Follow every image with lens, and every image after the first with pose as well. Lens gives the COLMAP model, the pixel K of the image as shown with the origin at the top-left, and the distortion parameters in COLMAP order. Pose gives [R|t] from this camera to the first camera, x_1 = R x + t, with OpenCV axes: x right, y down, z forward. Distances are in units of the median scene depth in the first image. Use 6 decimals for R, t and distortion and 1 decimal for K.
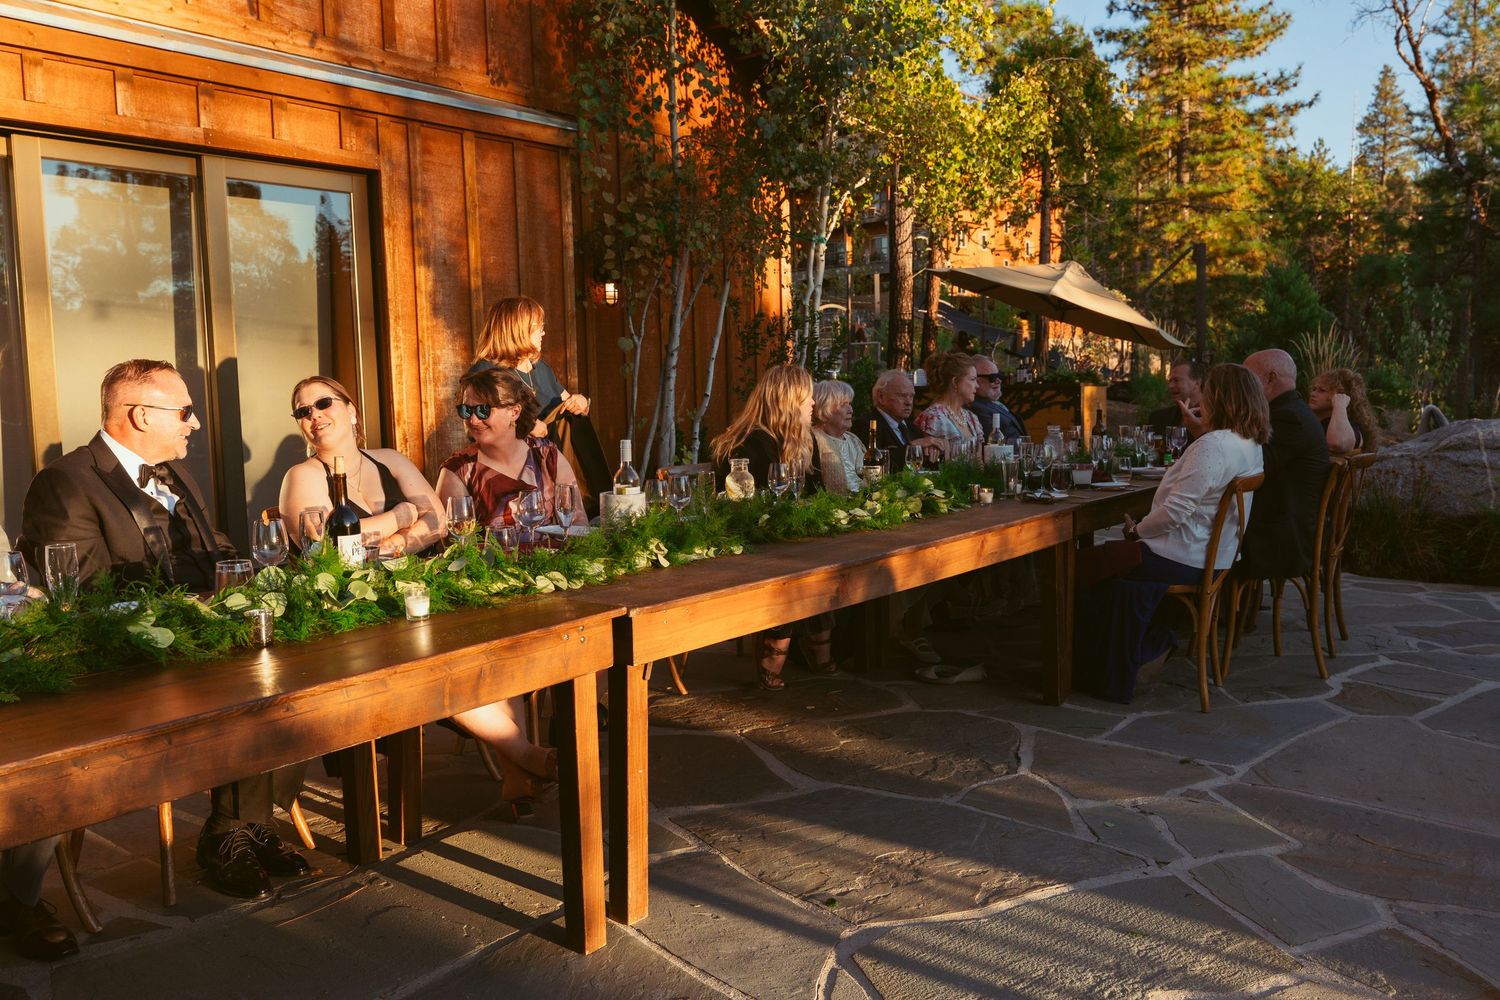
lens RADIAL K [[1241.3, 0, 767.9], [0, 1241.3, 492.0], [0, 0, 1]] dist [0.001373, -0.005520]
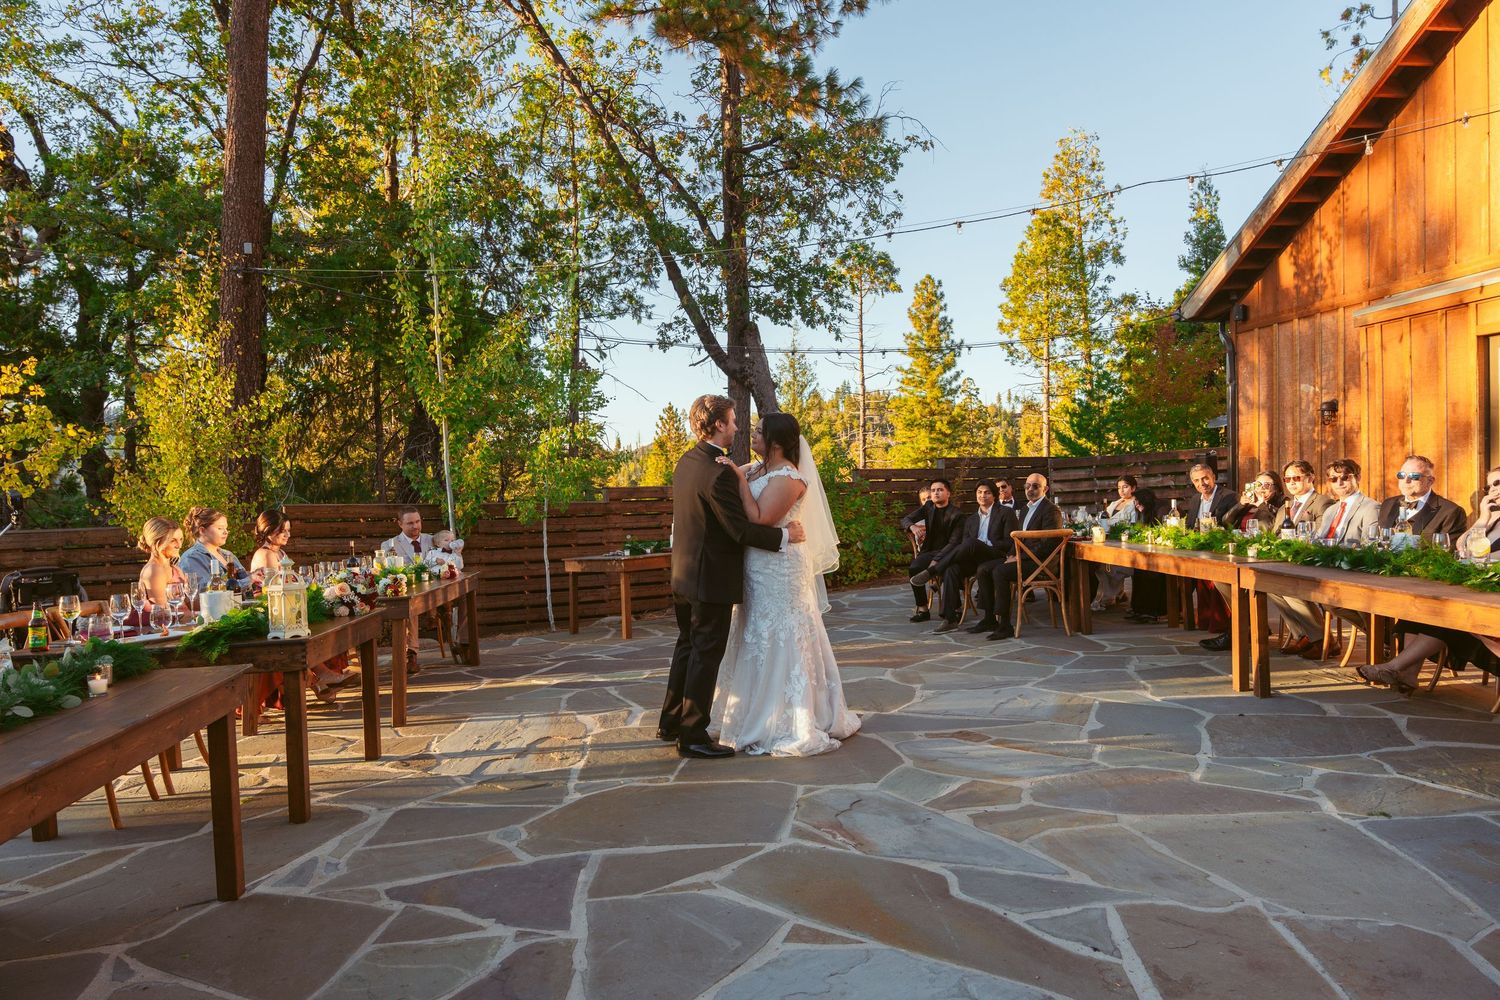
lens RADIAL K [[986.2, 0, 753.6], [0, 986.2, 500.5], [0, 0, 1]] dist [-0.006349, -0.005687]
pose [[-0.753506, 0.054369, -0.655189, 1.488232], [-0.022338, 0.993882, 0.108165, -0.178991], [0.657061, 0.096138, -0.747682, 1.373003]]
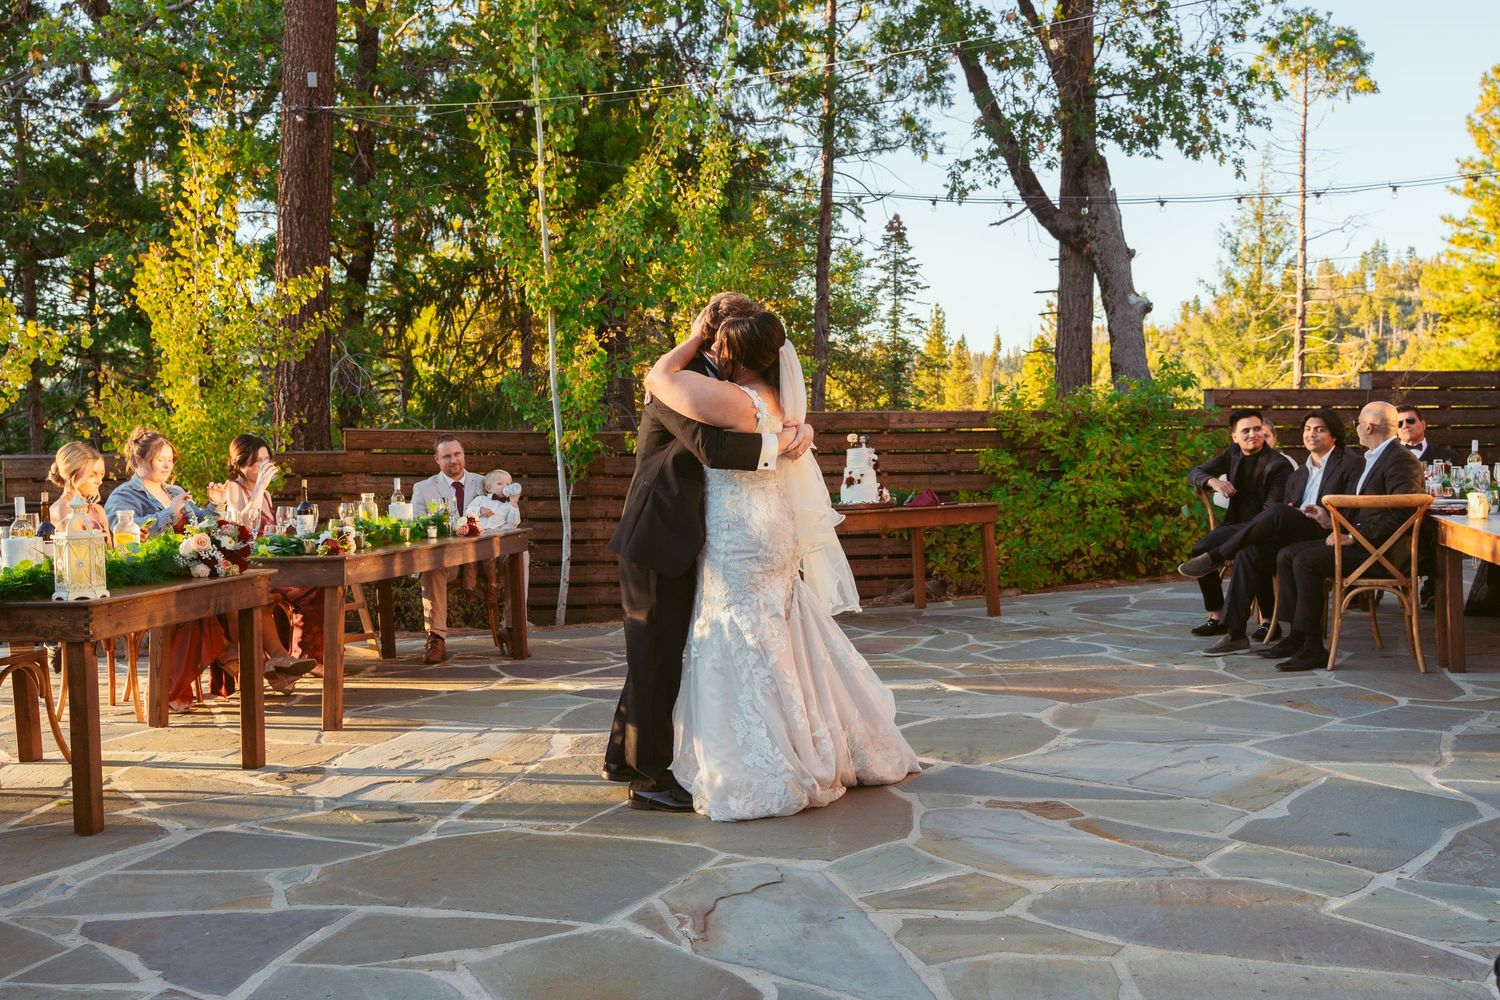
lens RADIAL K [[1507.6, 0, 747.0], [0, 1507.6, 491.3], [0, 0, 1]] dist [0.000870, 0.003335]
pose [[-0.912783, 0.054426, -0.404803, 1.162104], [-0.008719, 0.988260, 0.152534, -0.196246], [0.408353, 0.142760, -0.901592, 1.638945]]
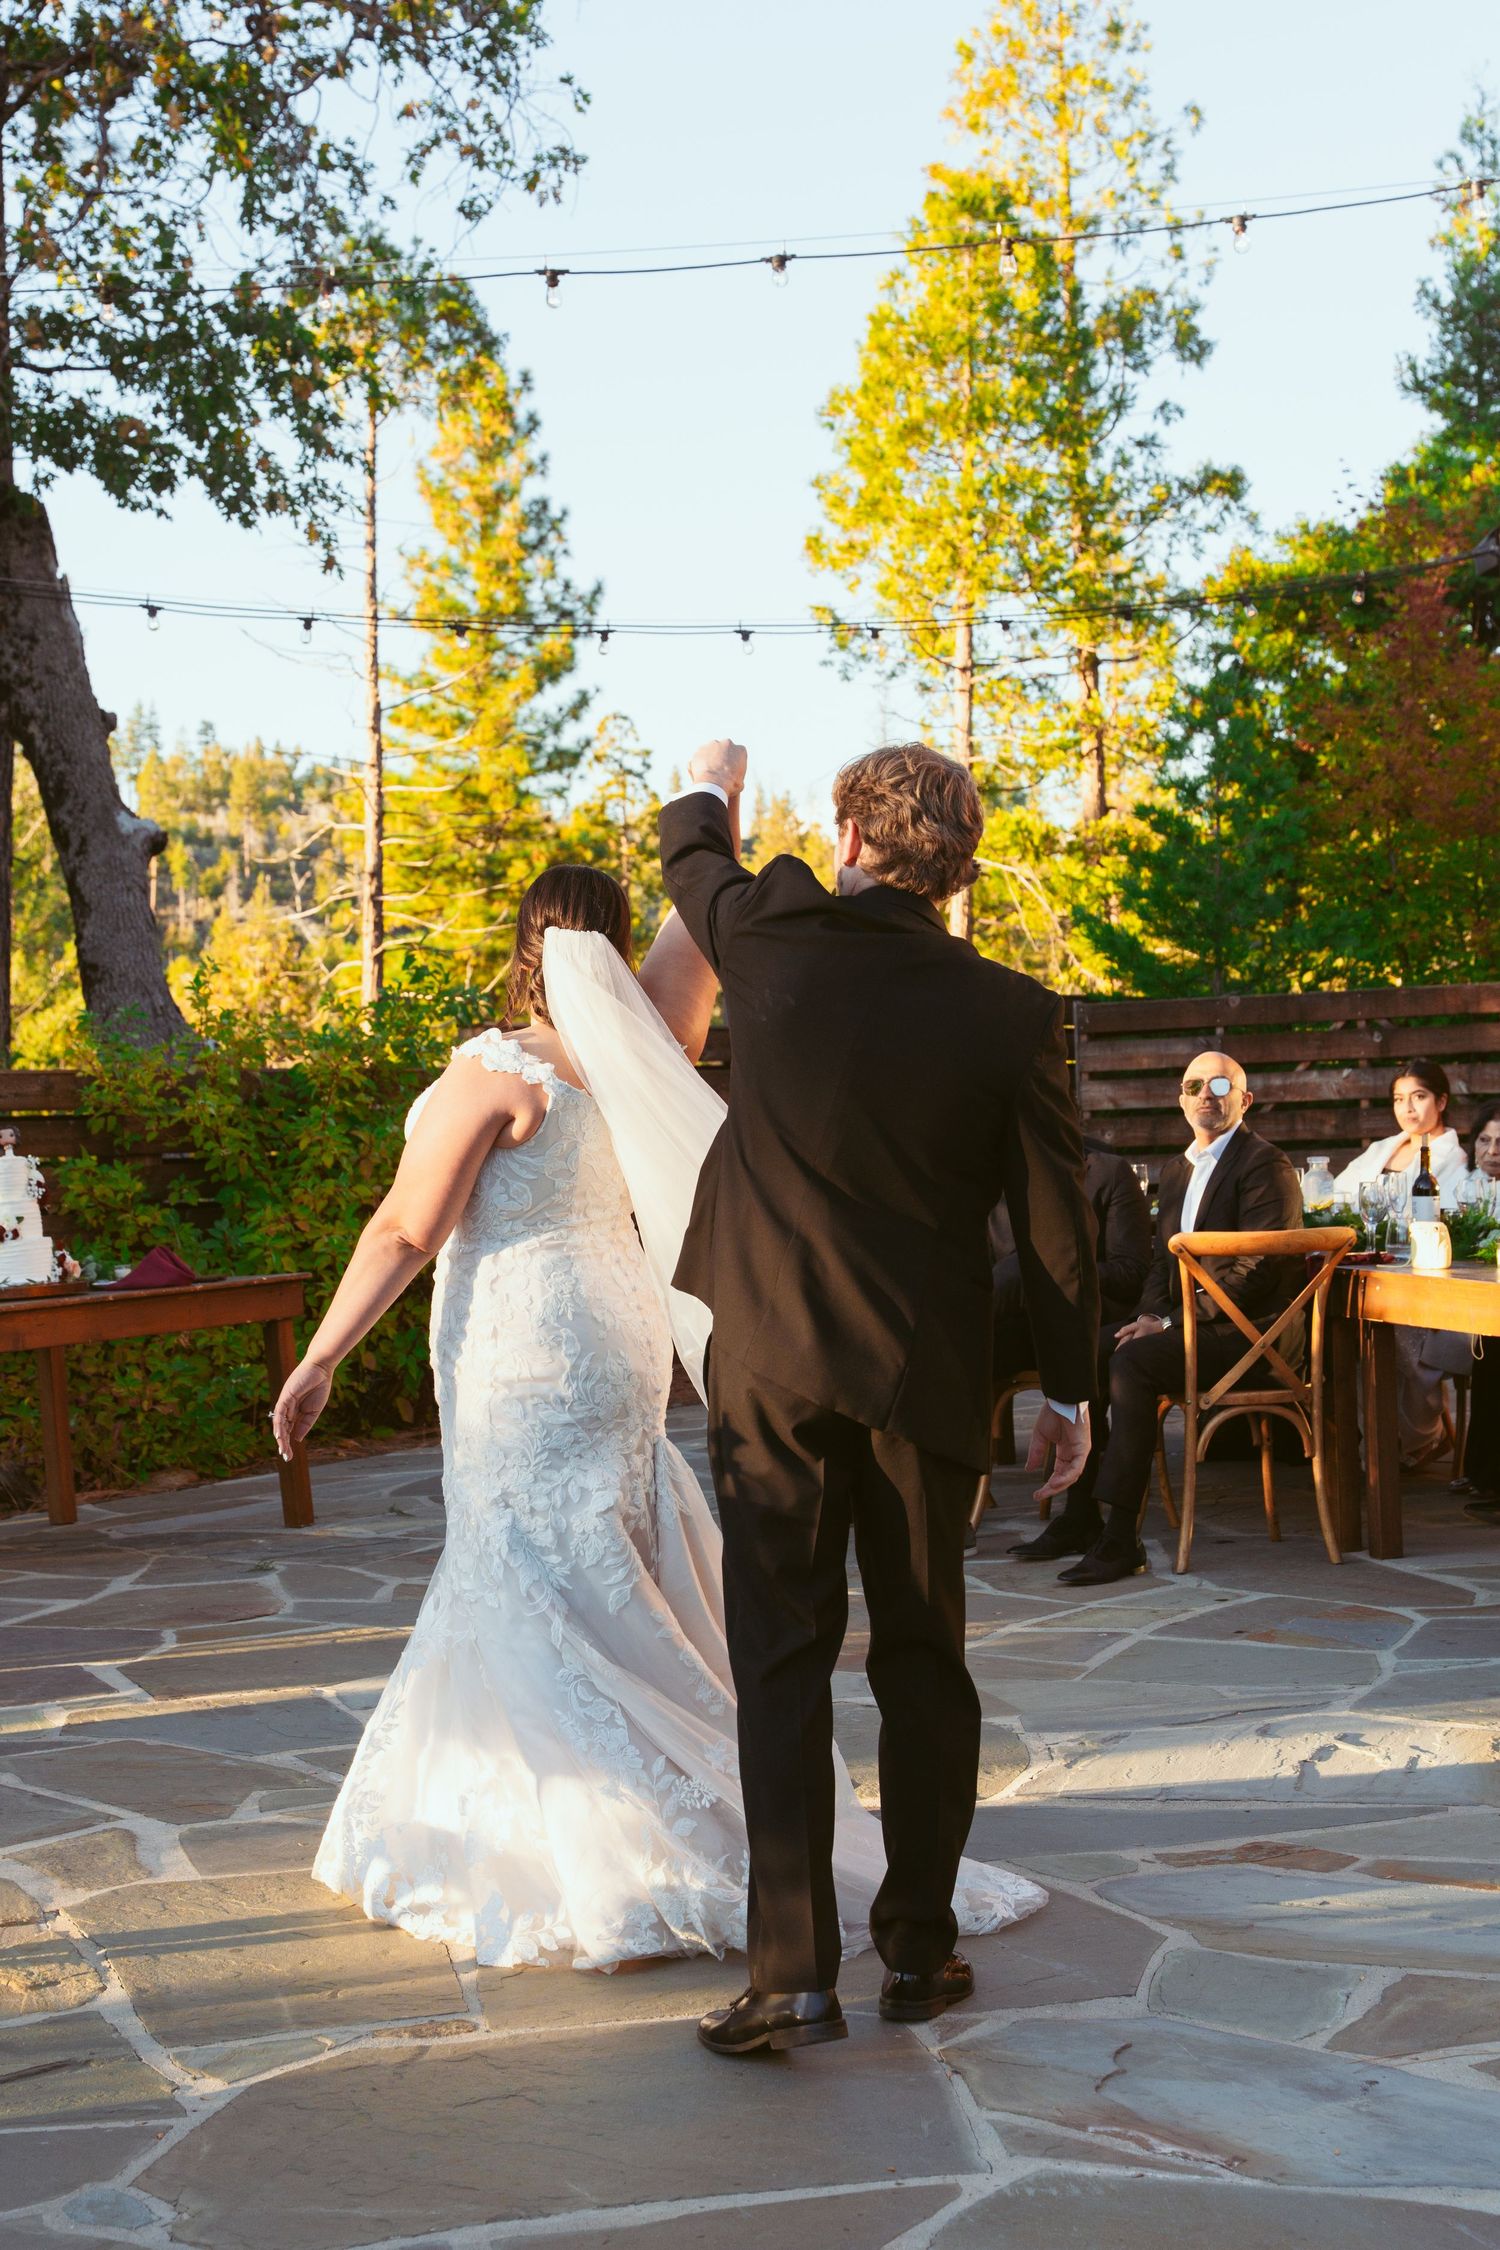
lens RADIAL K [[3489.4, 0, 710.6], [0, 3489.4, 1134.0], [0, 0, 1]] dist [0.033539, -0.052701]
pose [[-0.566635, 0.047443, -0.822602, 1.820375], [-0.059645, 0.993360, 0.098377, -0.177739], [0.821807, 0.104808, -0.560043, 1.215777]]
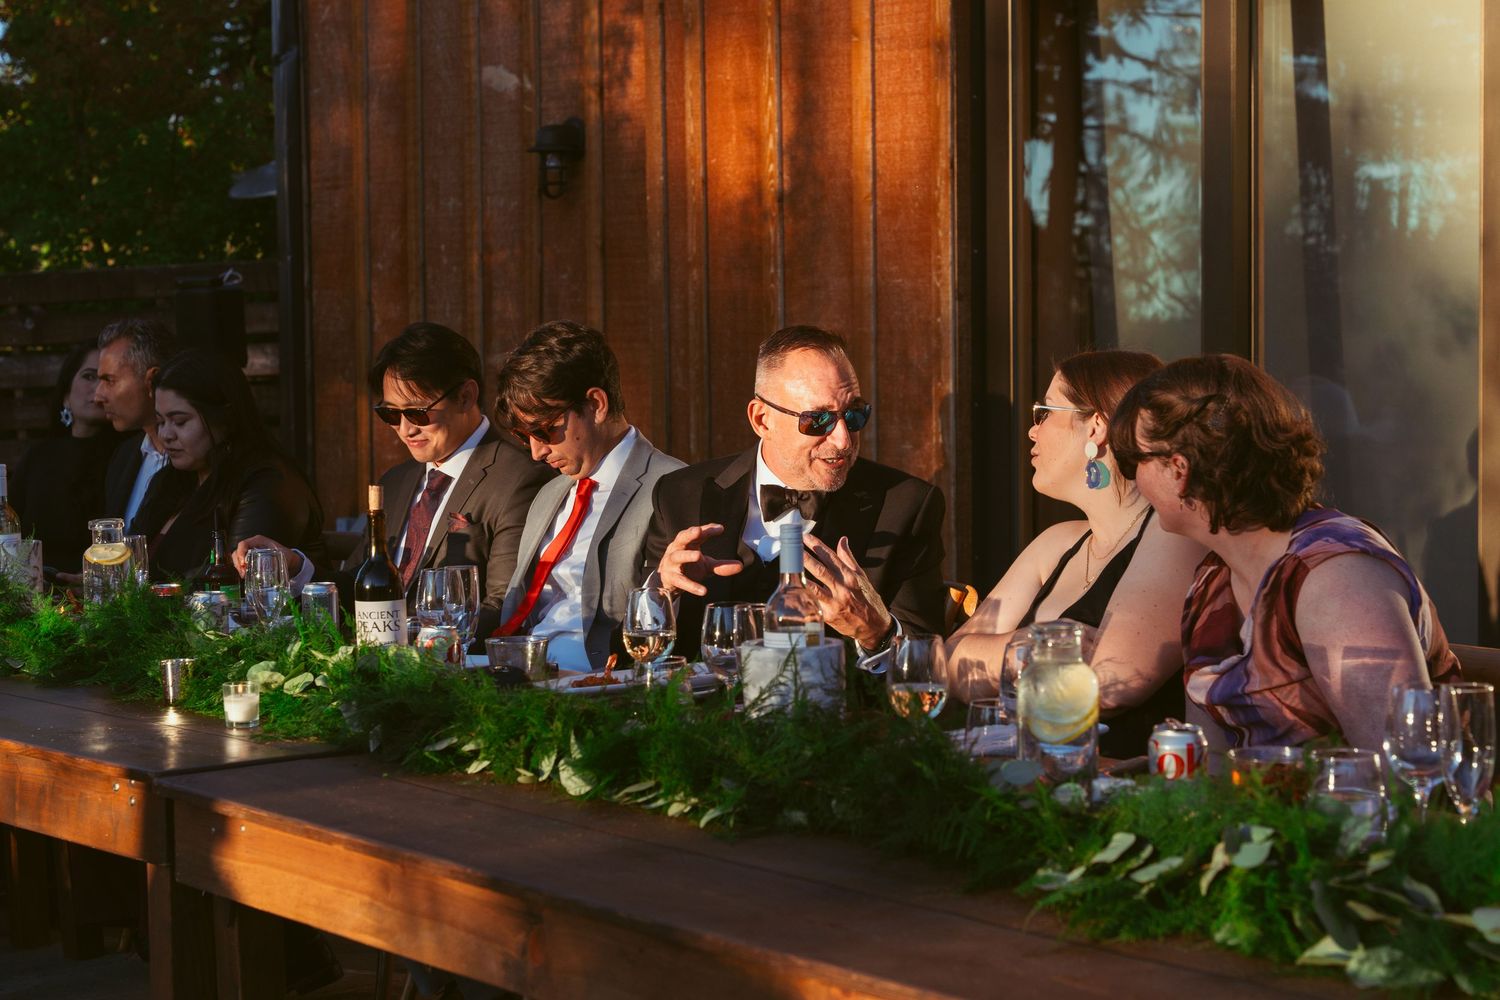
lens RADIAL K [[2996.3, 0, 699.7], [0, 2996.3, 479.7], [0, 0, 1]] dist [0.048063, -0.047083]
pose [[-0.284003, 0.076144, -0.955795, 0.861962], [-0.075074, 0.992016, 0.101337, -0.155854], [0.955880, 0.100535, -0.276019, 1.189707]]
